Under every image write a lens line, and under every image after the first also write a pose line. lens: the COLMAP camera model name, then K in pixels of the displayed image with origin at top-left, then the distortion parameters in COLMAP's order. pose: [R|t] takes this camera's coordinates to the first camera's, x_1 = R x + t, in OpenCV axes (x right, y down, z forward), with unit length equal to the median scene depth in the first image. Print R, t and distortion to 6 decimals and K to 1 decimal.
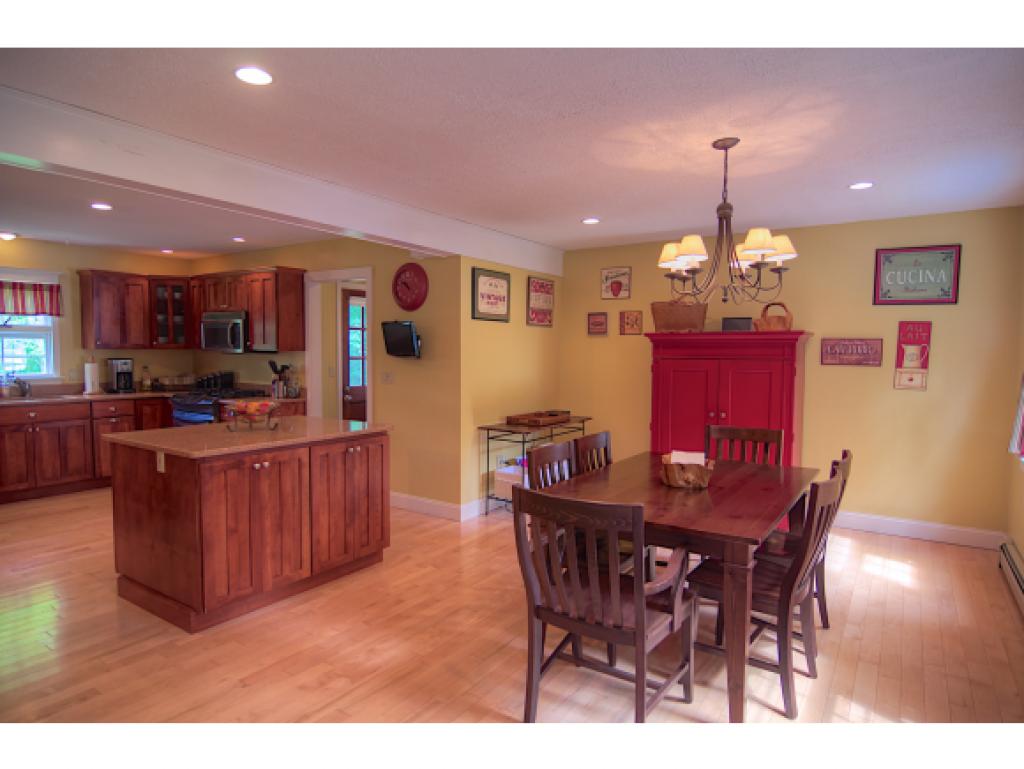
lens RADIAL K [[590.1, 0, 515.2], [0, 590.1, 387.6], [0, 0, 1]] dist [-0.010106, -0.003185]
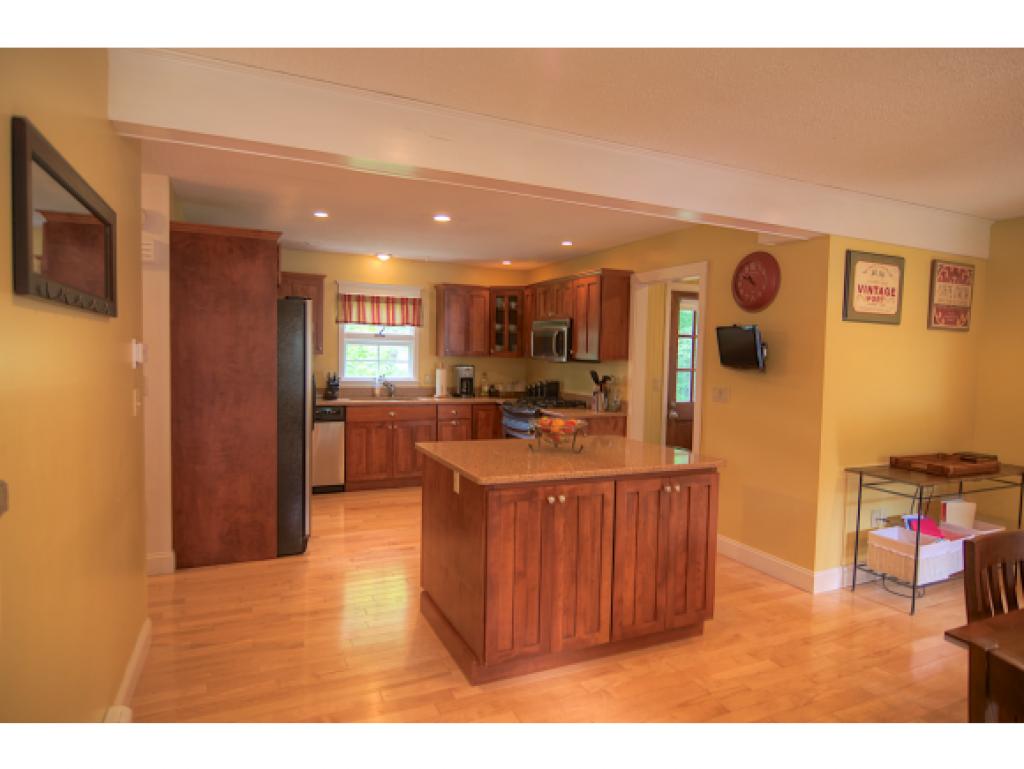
lens RADIAL K [[590.1, 0, 515.2], [0, 590.1, 387.6], [0, 0, 1]] dist [-0.010106, -0.003185]
pose [[0.852333, 0.037726, -0.521637, -0.035024], [-0.046846, 0.998893, -0.004302, -0.010528], [0.520897, 0.028104, 0.853157, 0.161416]]
